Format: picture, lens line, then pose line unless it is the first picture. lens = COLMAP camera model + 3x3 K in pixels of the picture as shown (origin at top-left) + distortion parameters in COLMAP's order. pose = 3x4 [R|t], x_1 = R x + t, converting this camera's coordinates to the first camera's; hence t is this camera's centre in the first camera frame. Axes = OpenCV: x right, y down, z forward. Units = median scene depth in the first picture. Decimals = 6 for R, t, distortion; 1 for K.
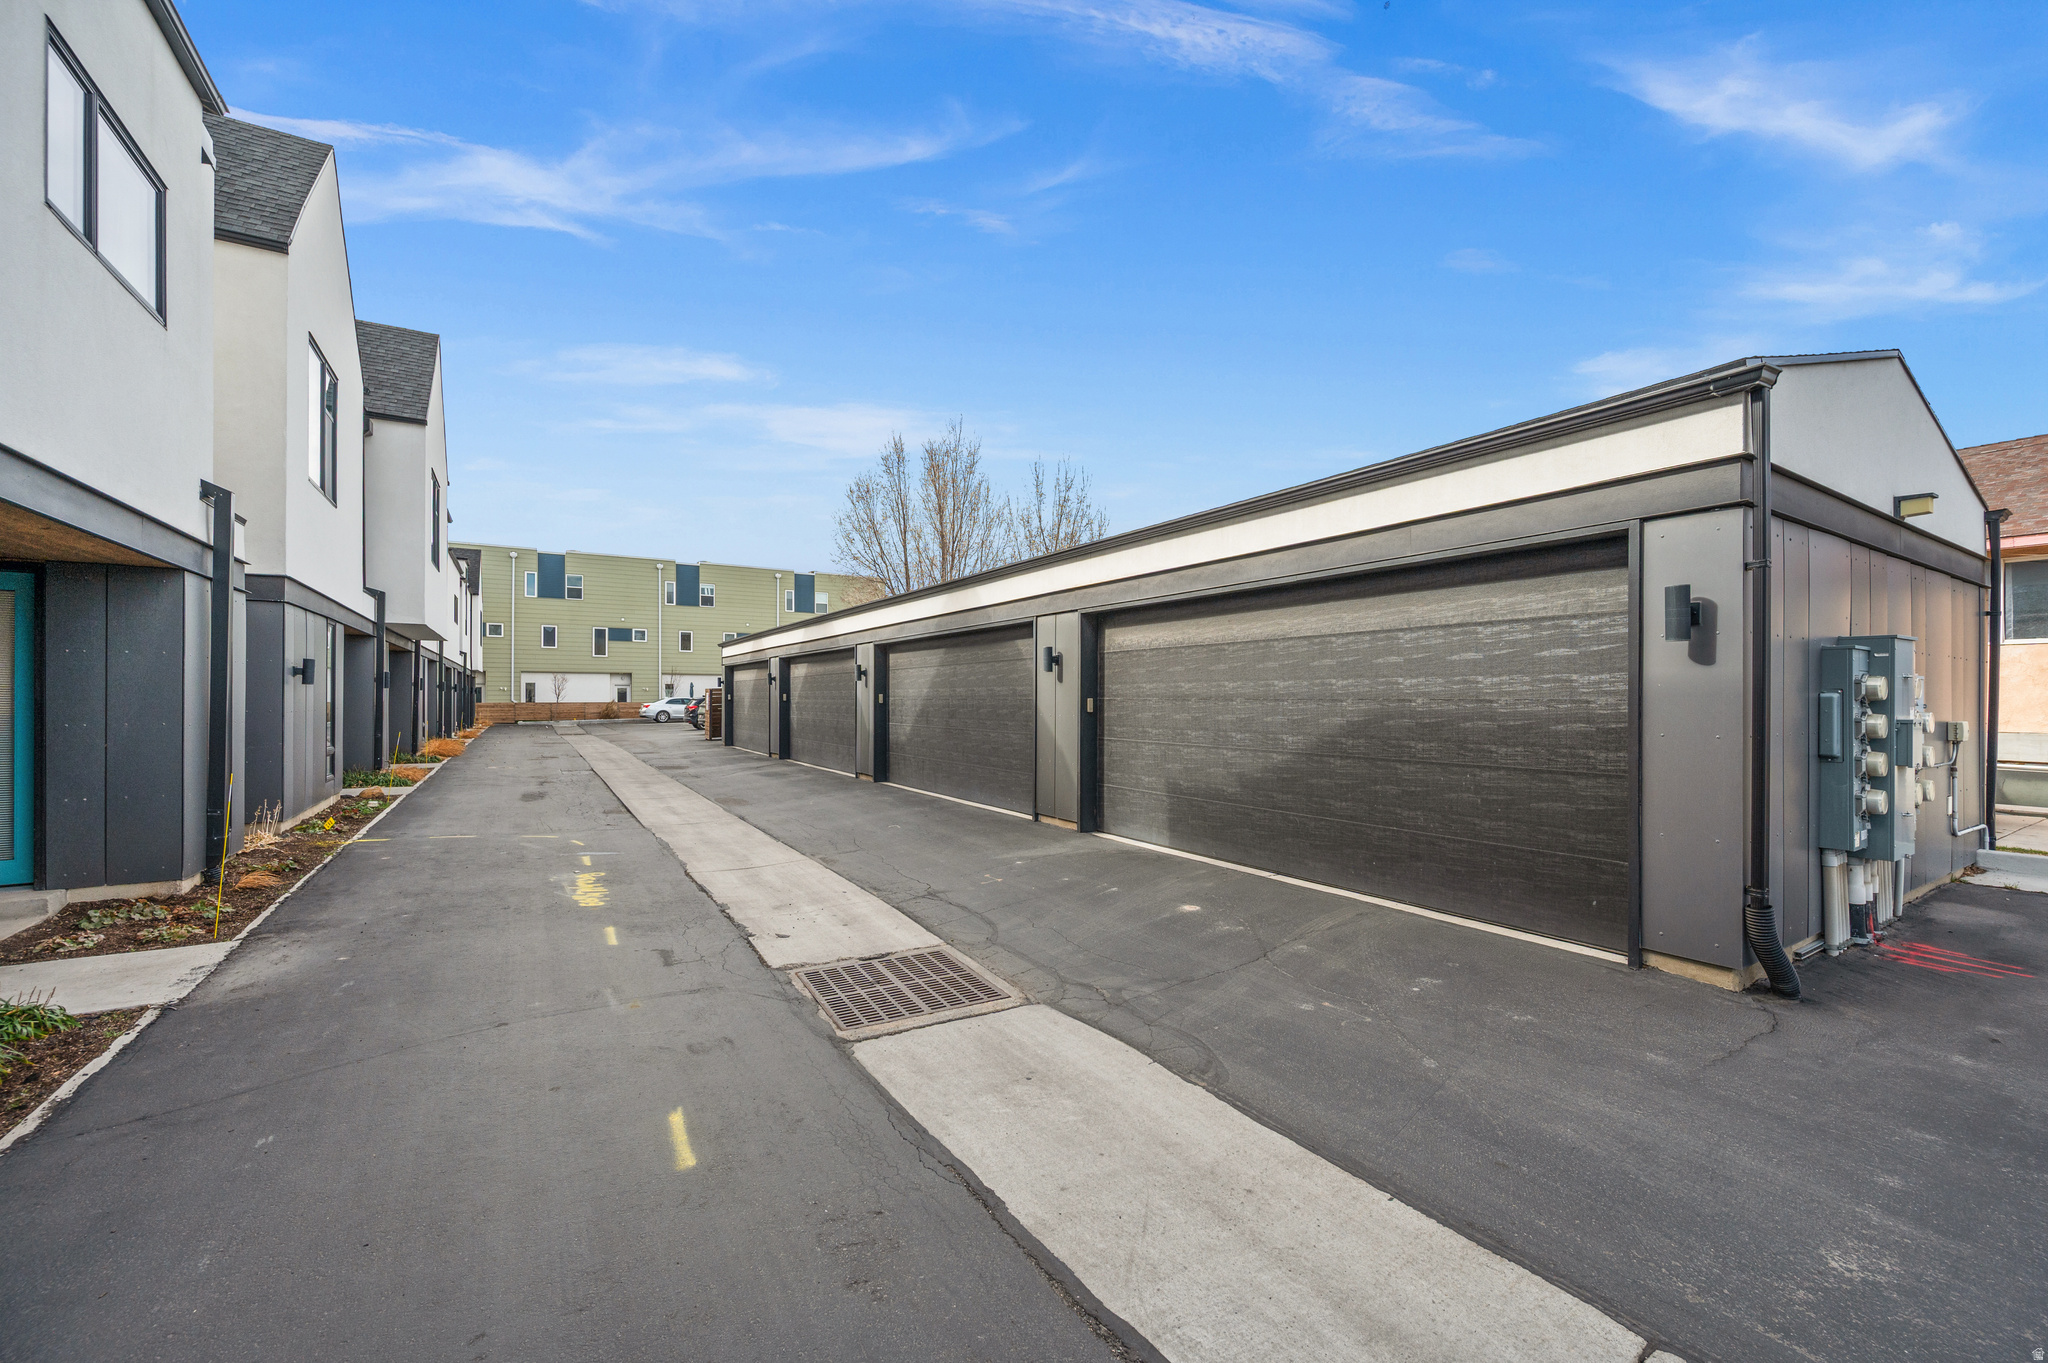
lens RADIAL K [[824.3, 0, 1024.0], [0, 824.3, 681.5], [0, 0, 1]] dist [0.000133, 0.000037]
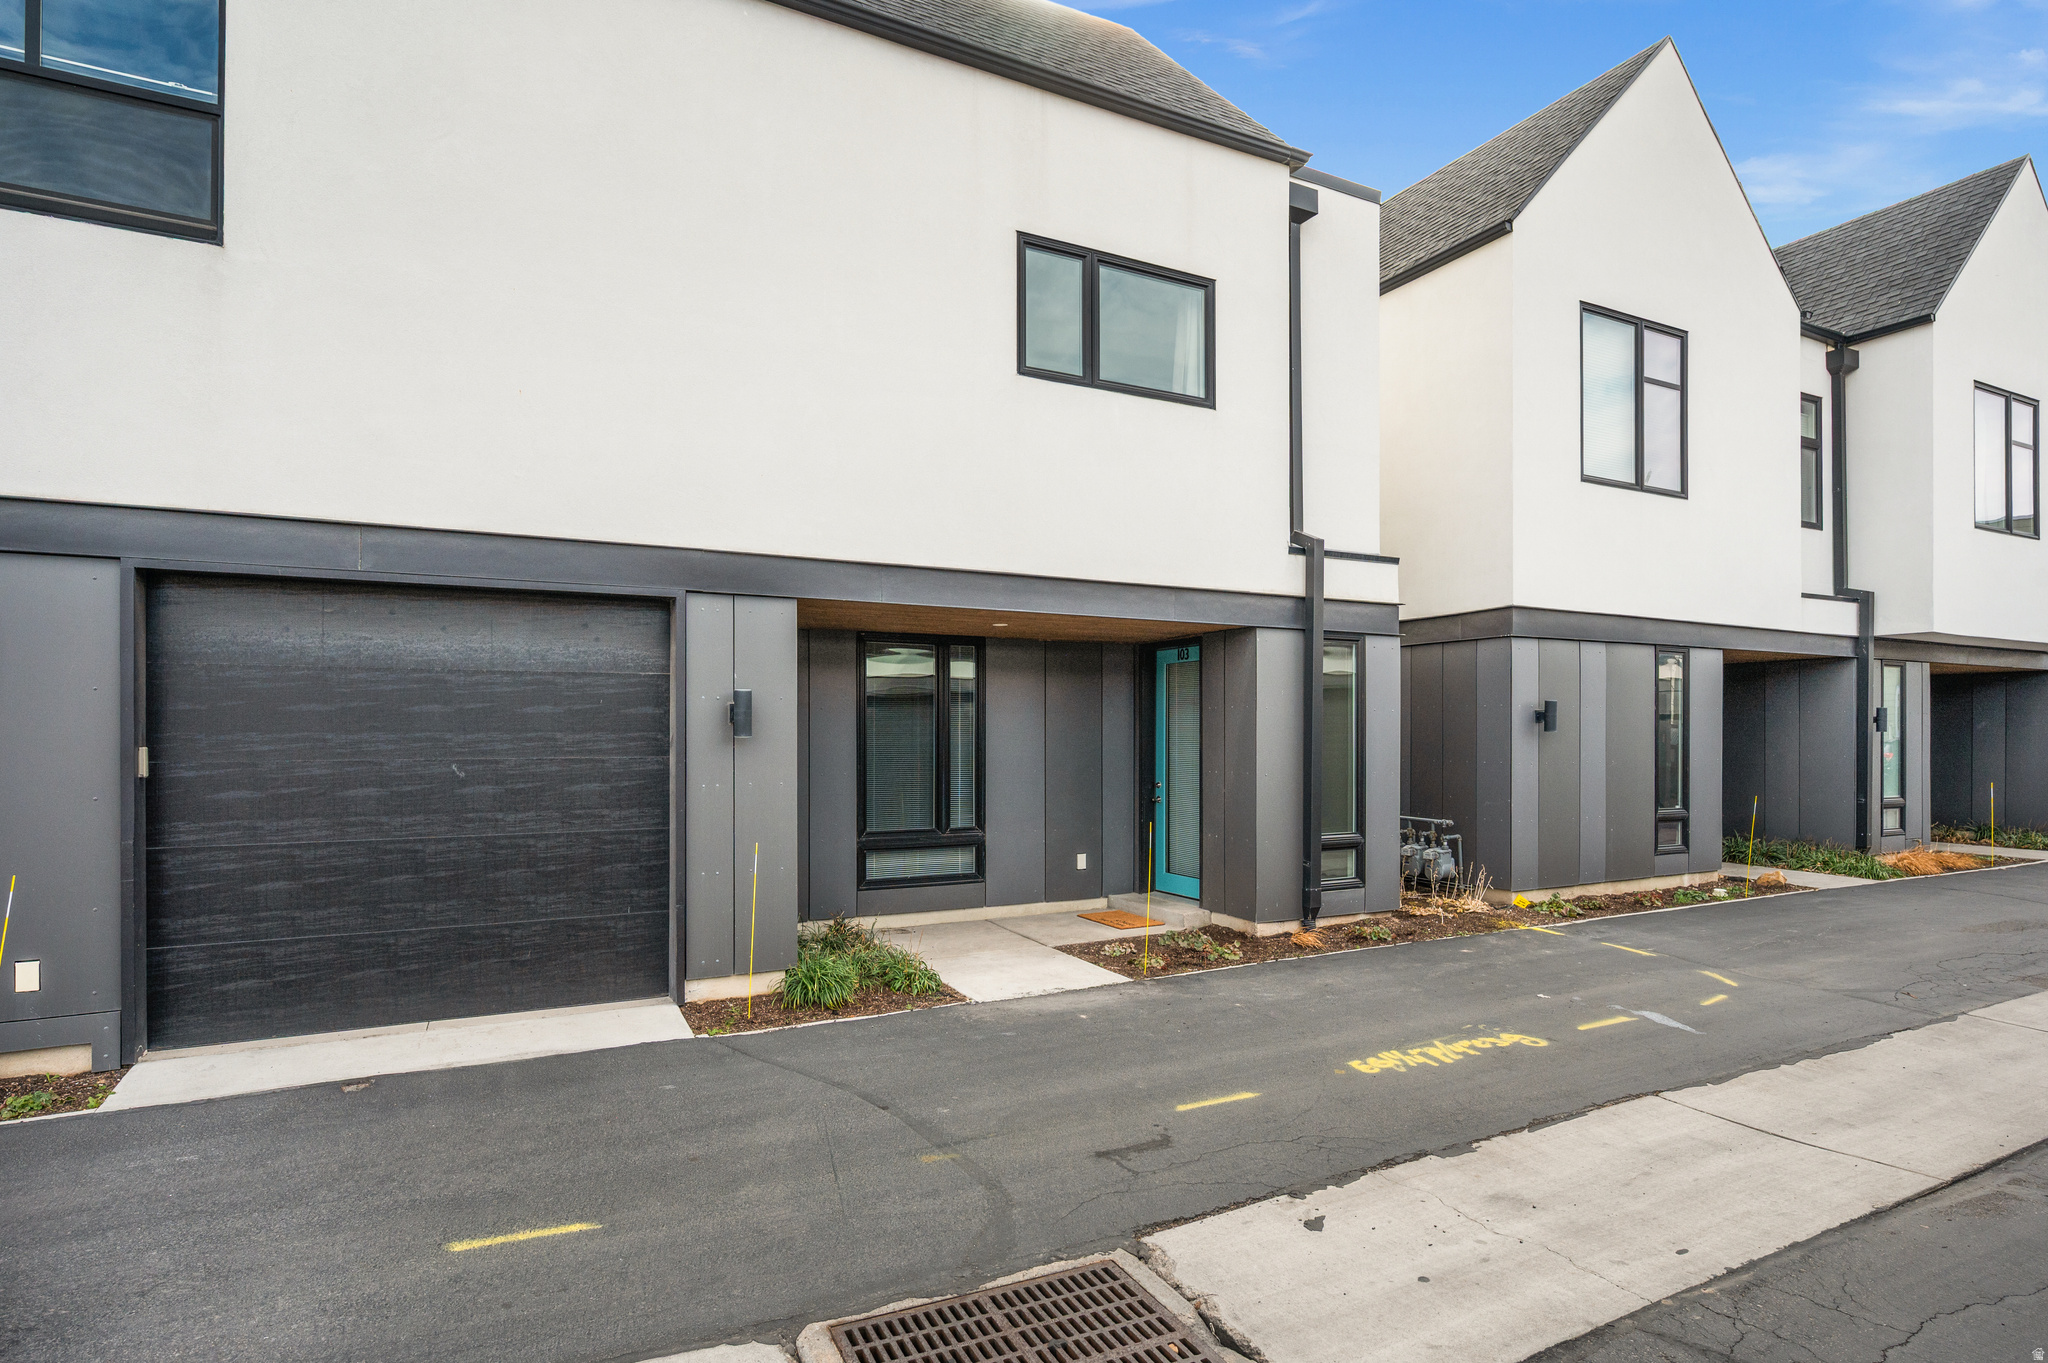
lens RADIAL K [[1089.8, 0, 1024.0], [0, 1089.8, 681.5], [0, 0, 1]] dist [-0.000362, -0.000330]
pose [[-0.092525, -0.058412, -0.993996, 0.425983], [0.016336, 0.998054, -0.060171, 0.016700], [0.995576, -0.021806, -0.091391, 0.943305]]
